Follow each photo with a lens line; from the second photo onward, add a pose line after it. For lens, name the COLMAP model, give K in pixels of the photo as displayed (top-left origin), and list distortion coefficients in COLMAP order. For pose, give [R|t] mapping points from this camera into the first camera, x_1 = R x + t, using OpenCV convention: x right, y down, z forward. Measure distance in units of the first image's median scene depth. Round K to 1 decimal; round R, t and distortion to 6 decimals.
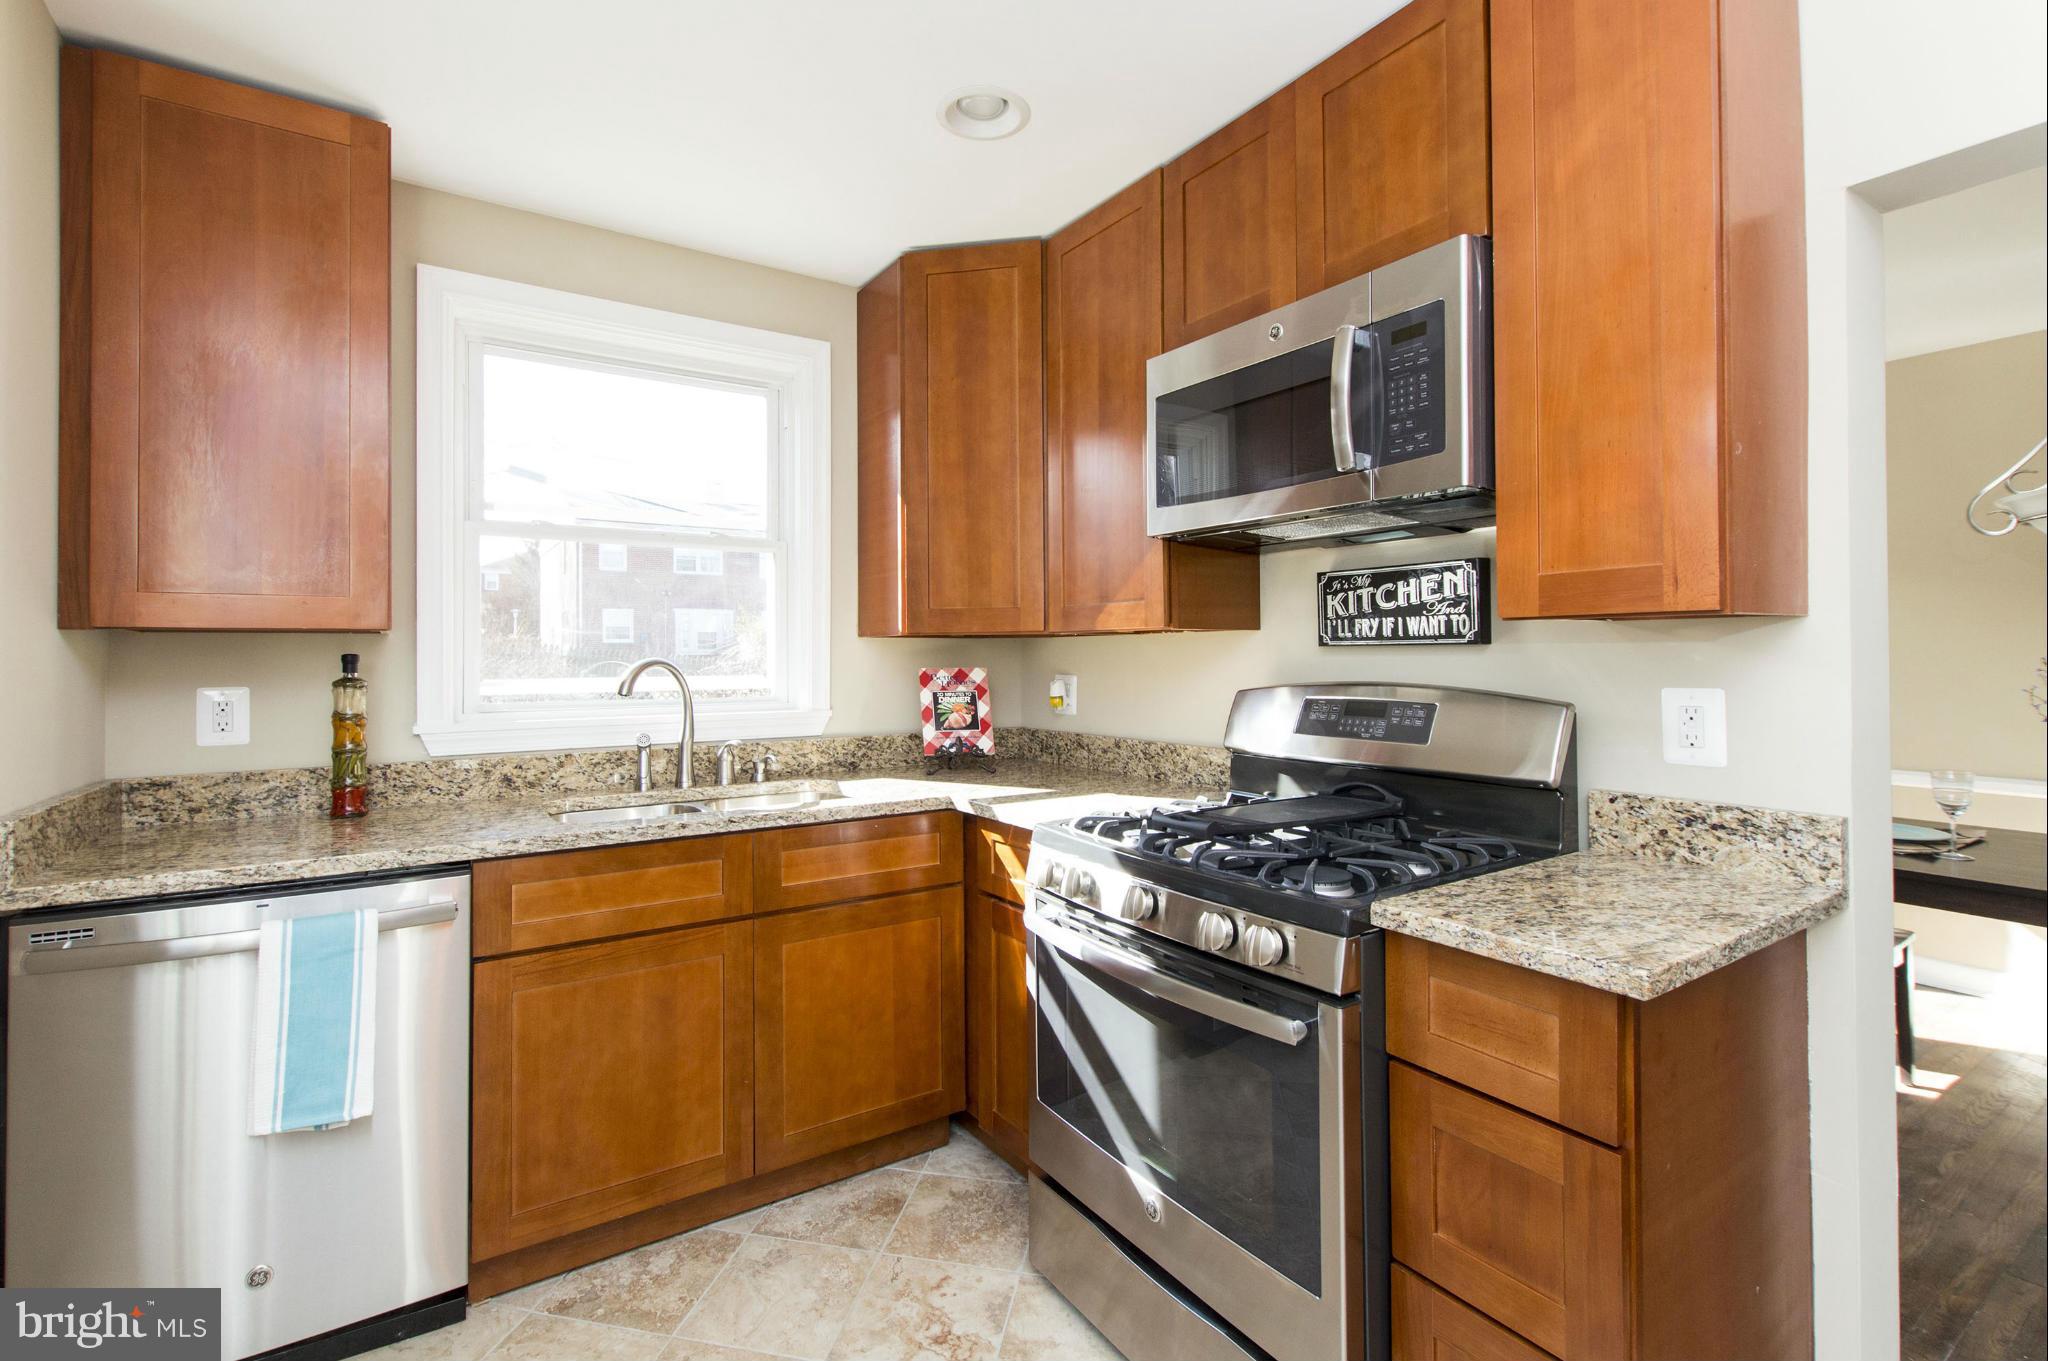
lens RADIAL K [[928.2, 0, 1029.2], [0, 928.2, 653.3], [0, 0, 1]] dist [0.001747, -0.003025]
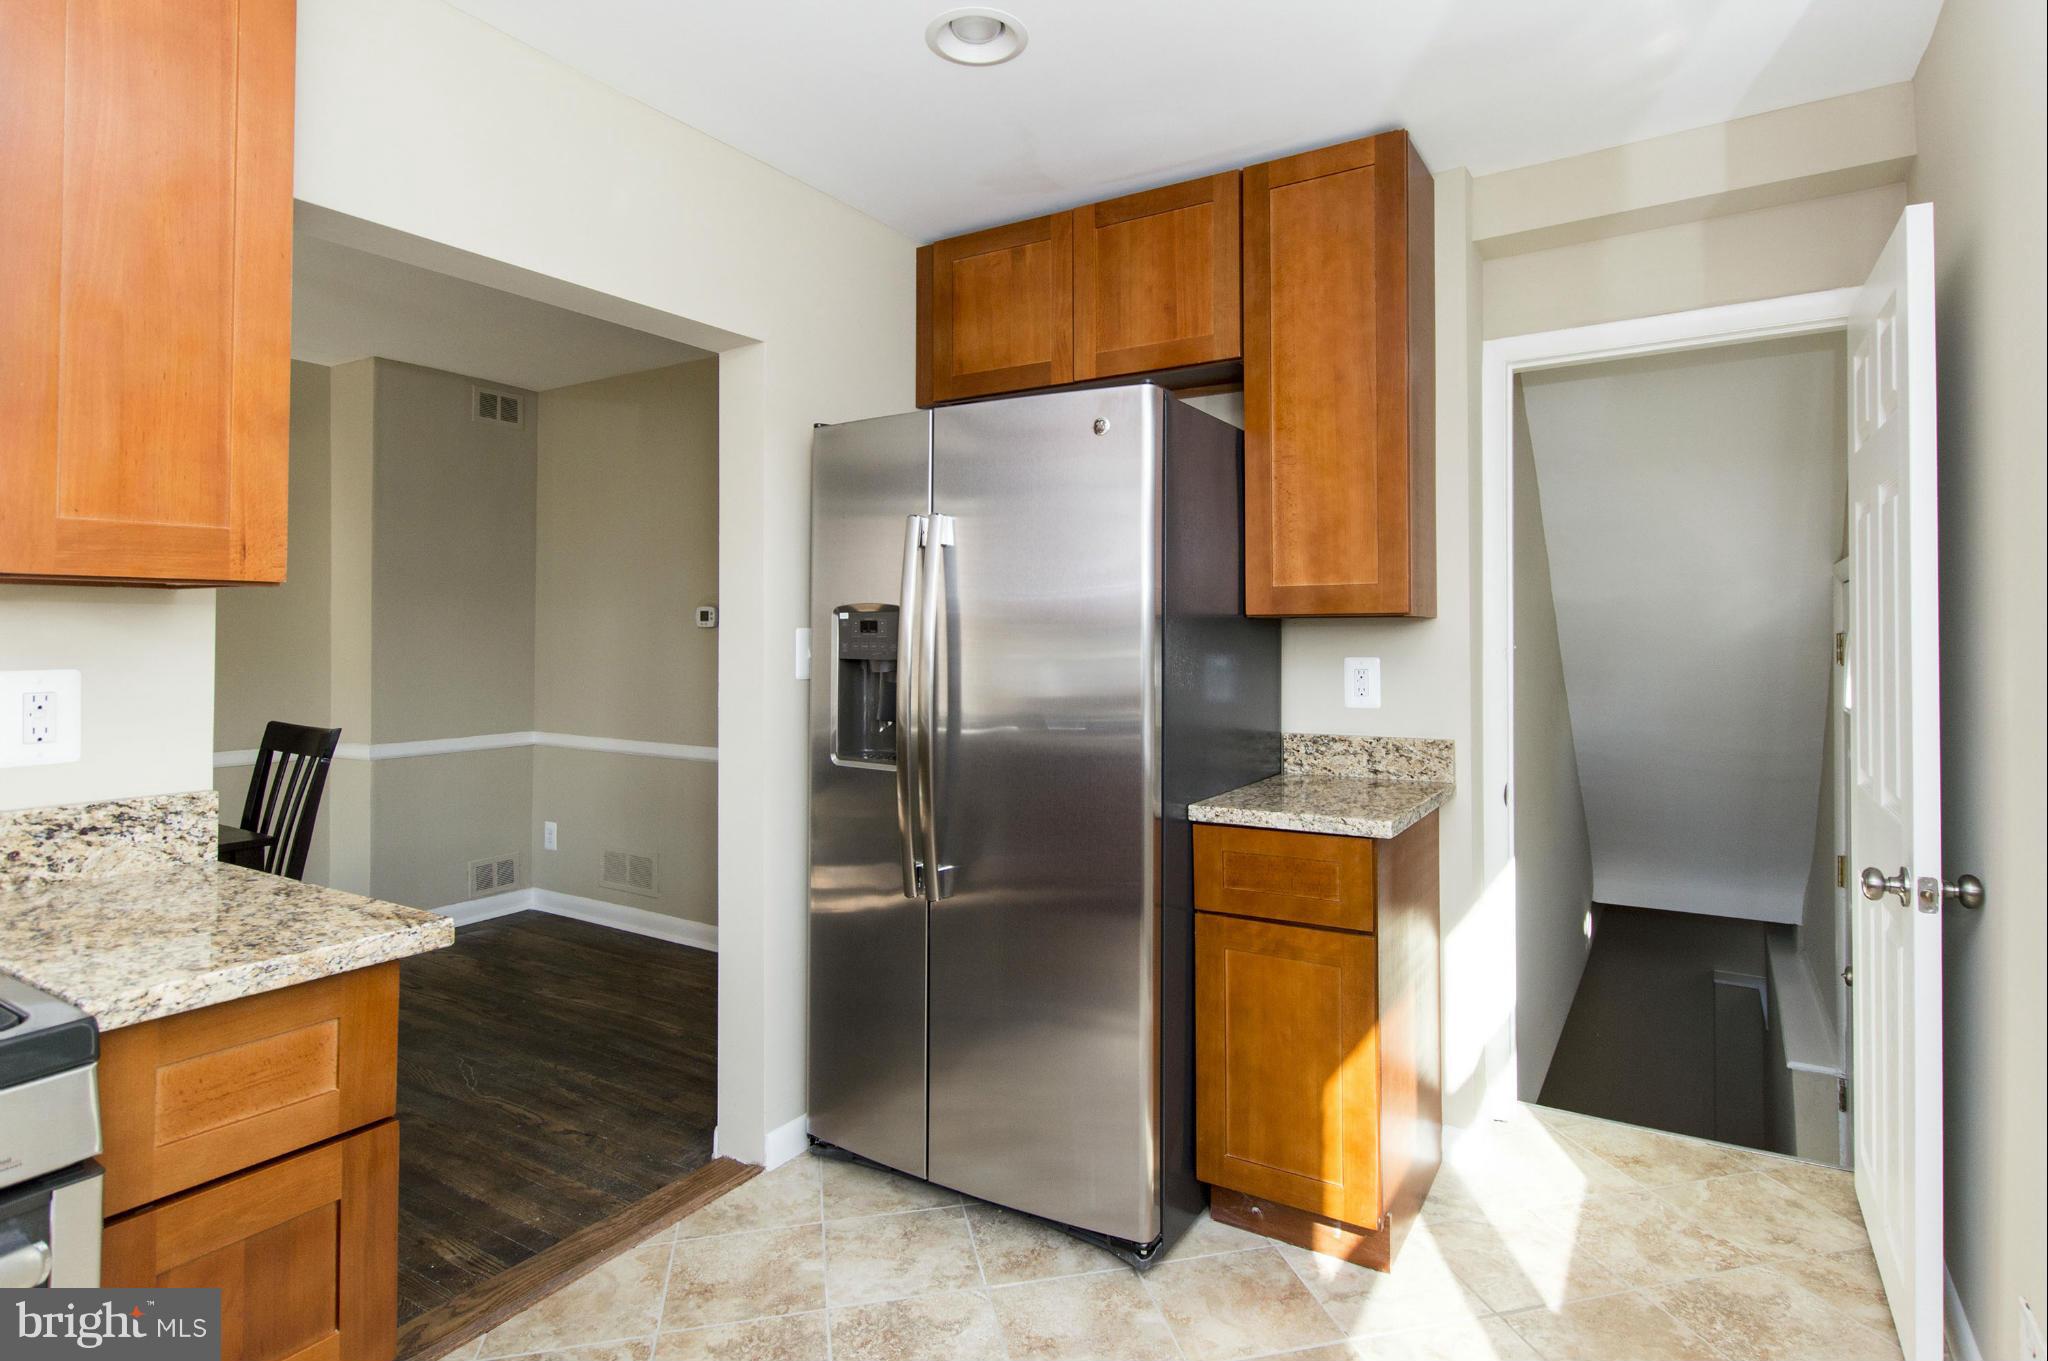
lens RADIAL K [[1100.2, 0, 1025.7], [0, 1100.2, 613.7], [0, 0, 1]] dist [-0.000327, -0.001640]
pose [[-0.416147, 0.023600, 0.908991, -0.417138], [0.003050, 0.999694, -0.024558, 0.011703], [-0.909292, -0.007447, -0.416091, 0.490722]]
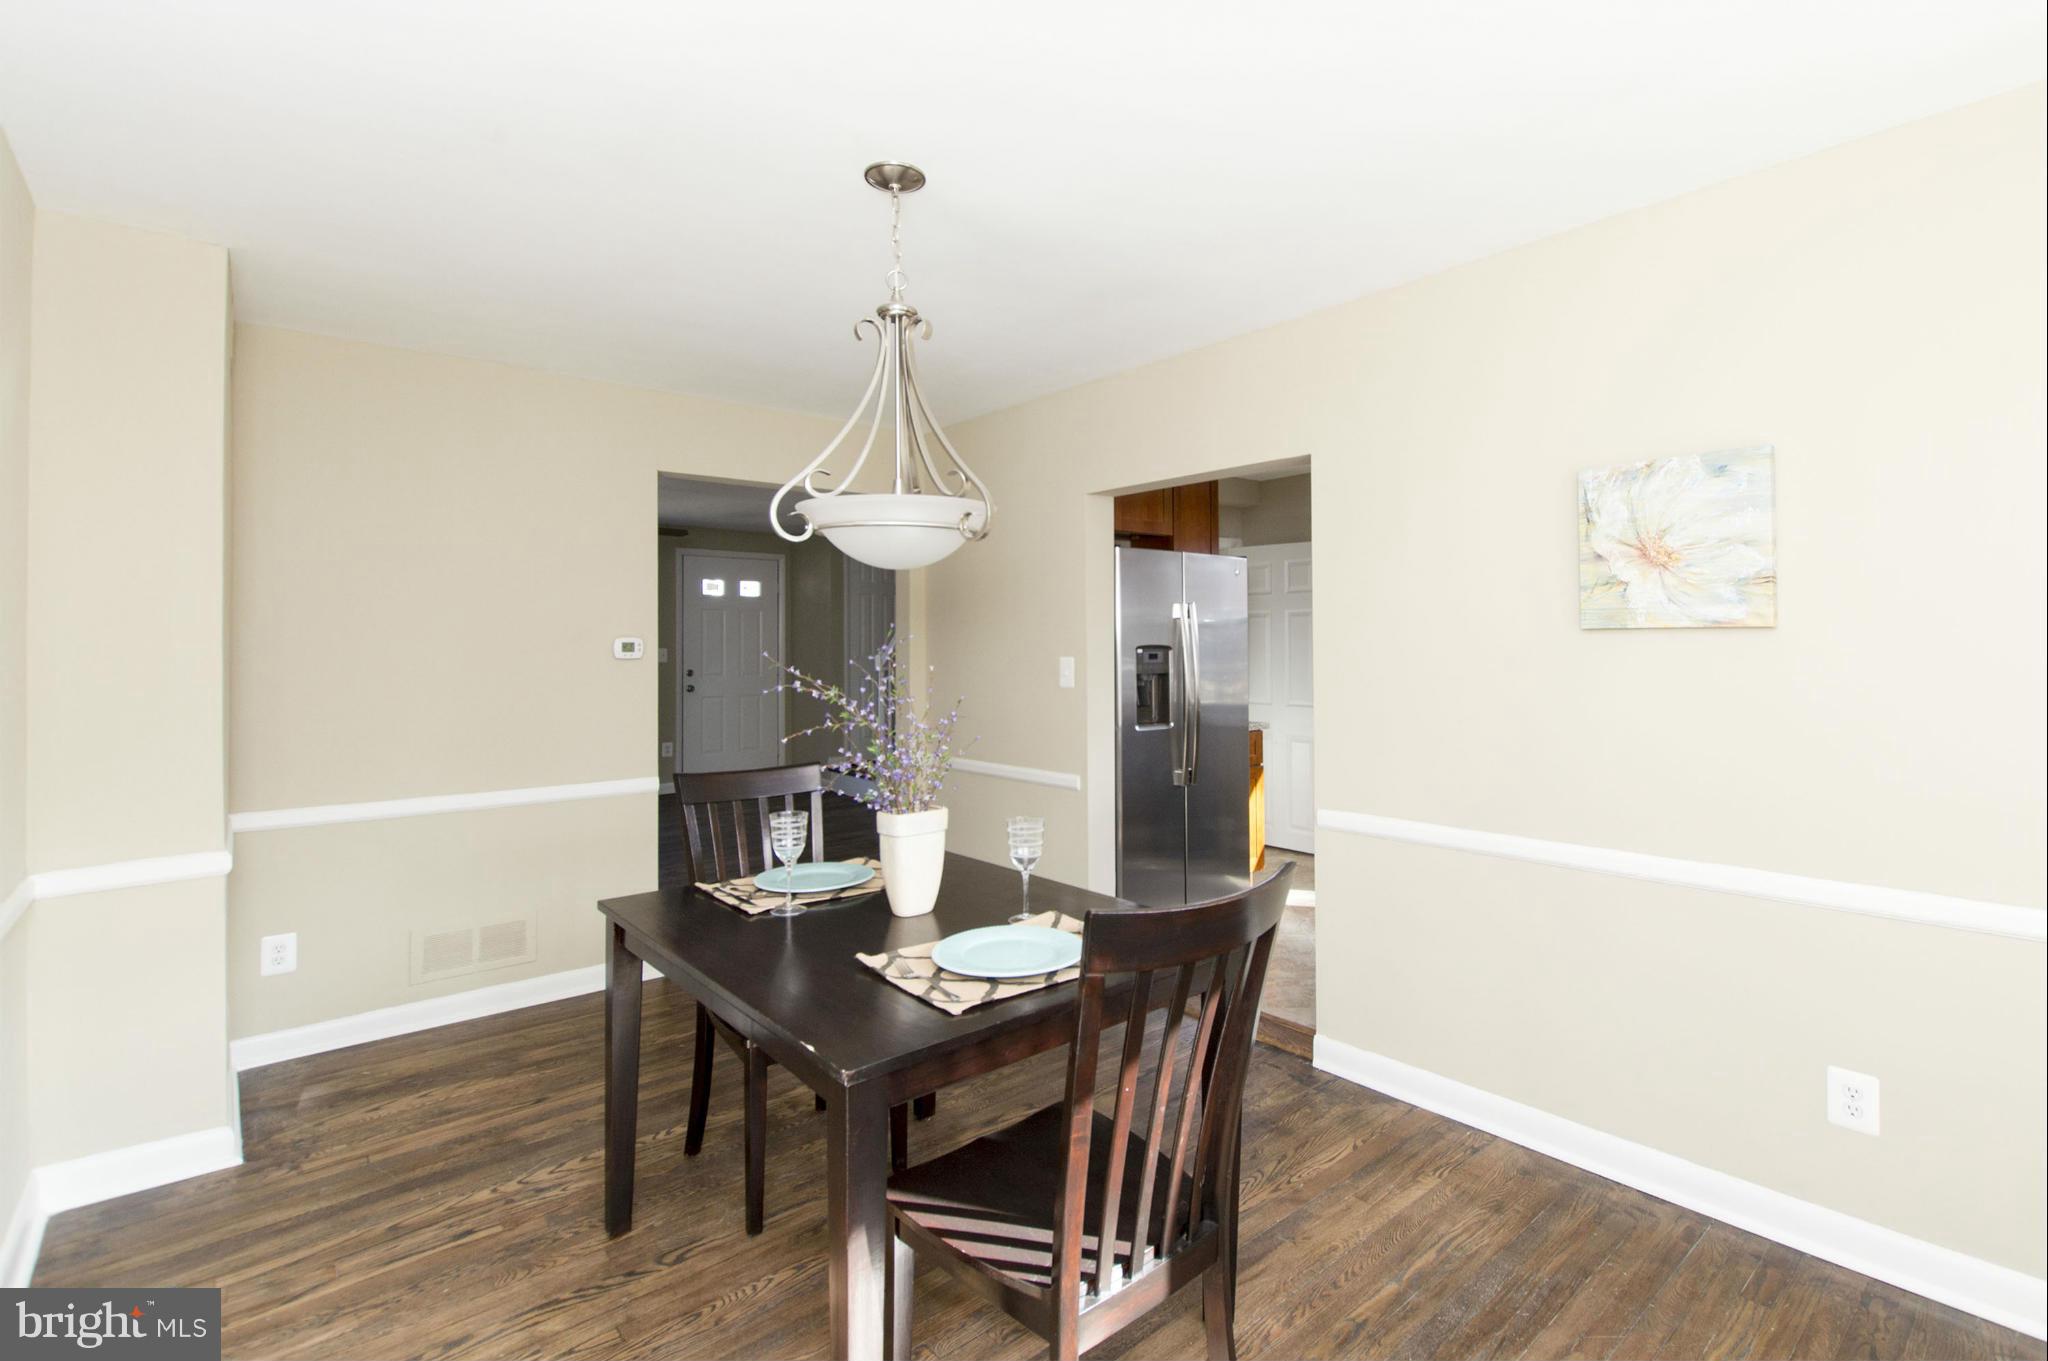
lens RADIAL K [[951.2, 0, 1027.1], [0, 951.2, 667.1], [0, 0, 1]] dist [0.001759, -0.000309]
pose [[-0.994200, 0.015568, -0.106411, 1.370294], [0.014788, 0.999858, 0.008113, -0.003596], [0.106522, 0.006493, -0.994289, 2.256485]]
